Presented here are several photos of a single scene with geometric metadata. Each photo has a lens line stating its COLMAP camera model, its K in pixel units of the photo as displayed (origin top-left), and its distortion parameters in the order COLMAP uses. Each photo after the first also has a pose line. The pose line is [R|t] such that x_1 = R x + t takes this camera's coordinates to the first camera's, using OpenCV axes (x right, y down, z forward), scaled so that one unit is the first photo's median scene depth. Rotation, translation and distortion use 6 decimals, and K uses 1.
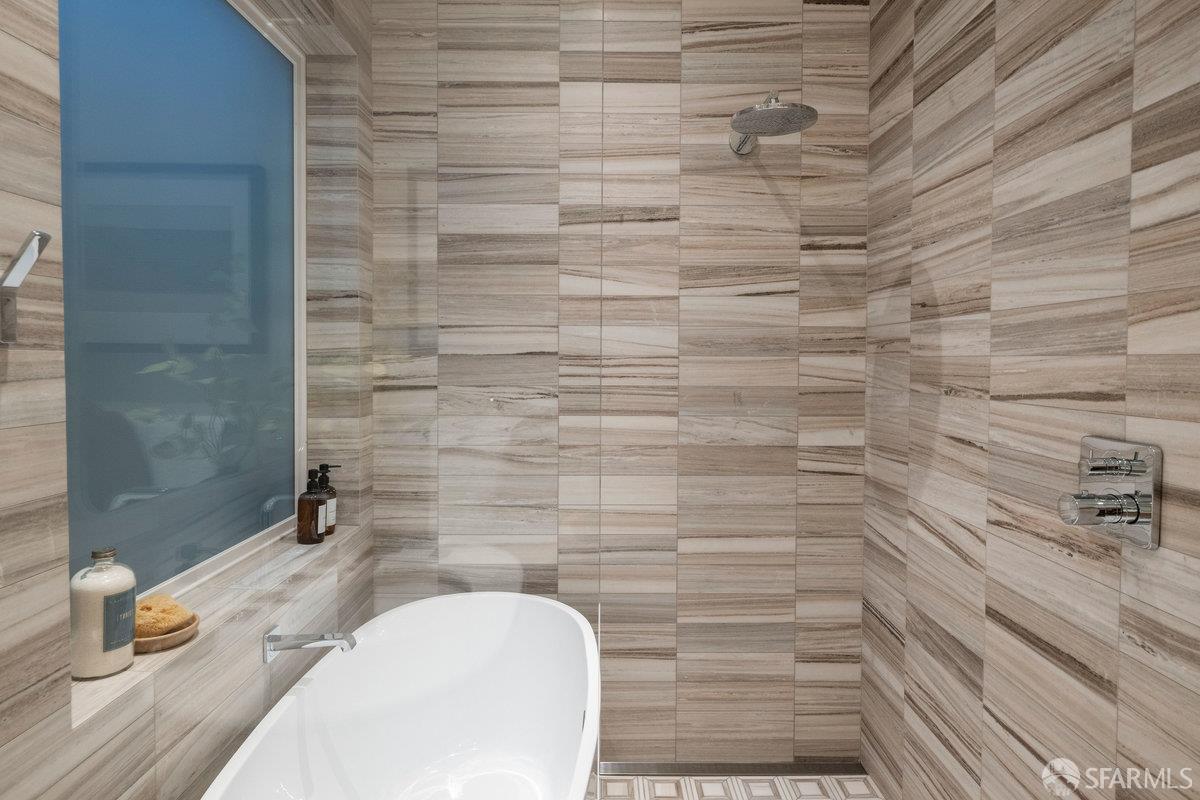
lens RADIAL K [[677.5, 0, 601.7], [0, 677.5, 377.2], [0, 0, 1]] dist [0.002170, 0.000253]
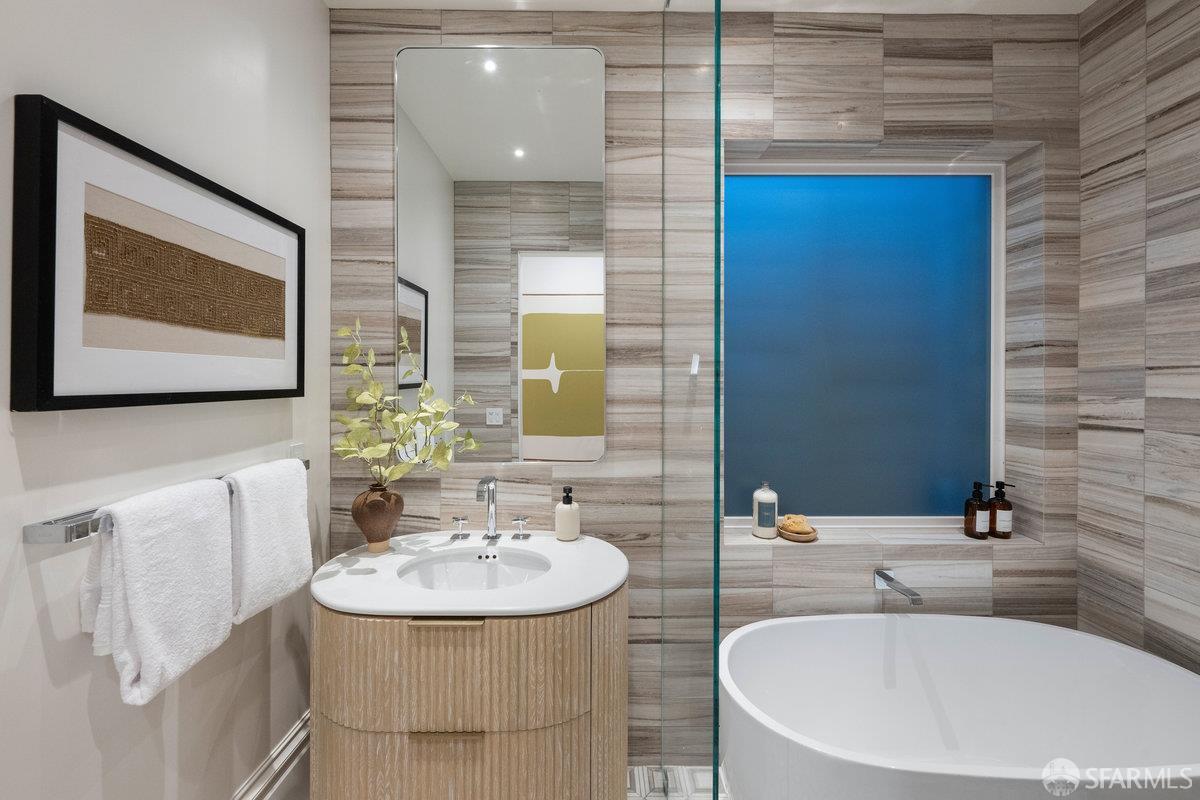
lens RADIAL K [[486.4, 0, 600.5], [0, 486.4, 378.2], [0, 0, 1]] dist [0.000086, -0.000042]
pose [[0.006008, -0.003085, -0.999977, 0.468944], [-0.029783, 0.999551, -0.003262, -0.036915], [0.999538, 0.029802, 0.005914, 0.231840]]
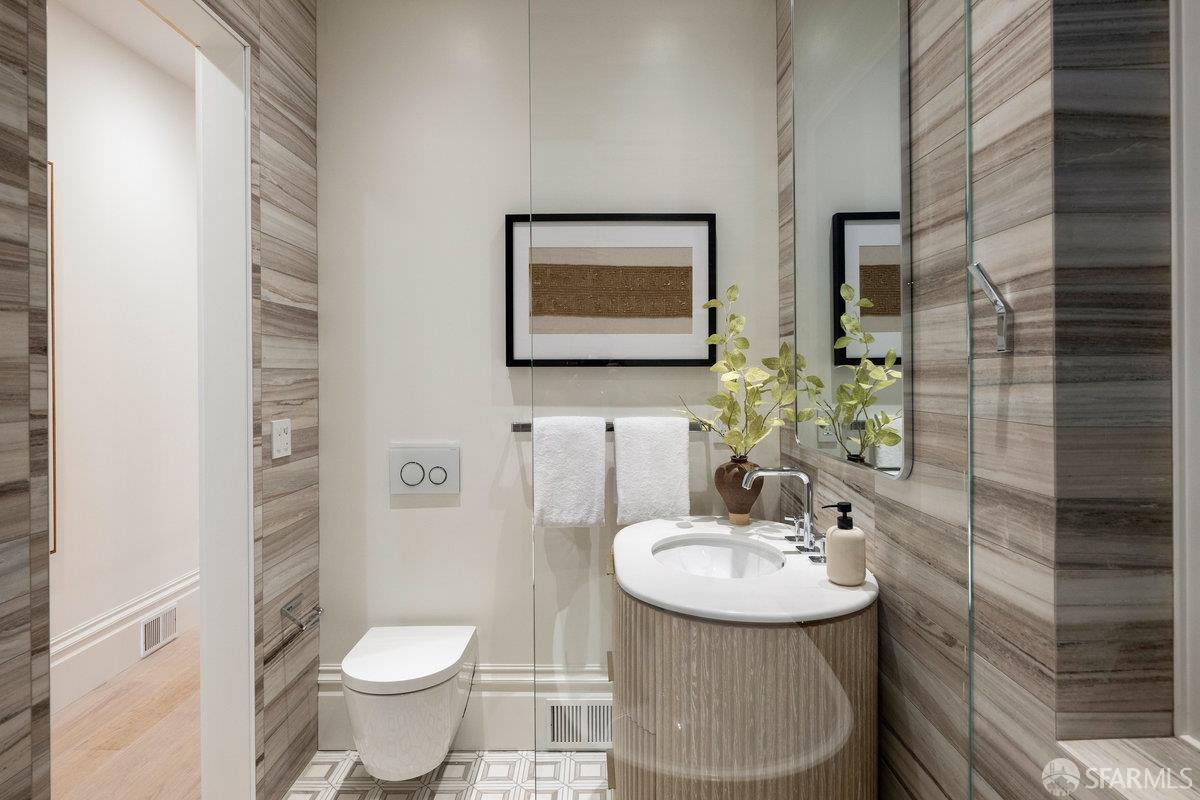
lens RADIAL K [[677.5, 0, 601.7], [0, 677.5, 377.2], [0, 0, 1]] dist [0.002170, 0.000253]
pose [[-1.000000, 0.000876, 0.000168, -0.055795], [0.000881, 0.999457, 0.032940, -0.018149], [-0.000139, 0.032940, -0.999457, 0.886441]]
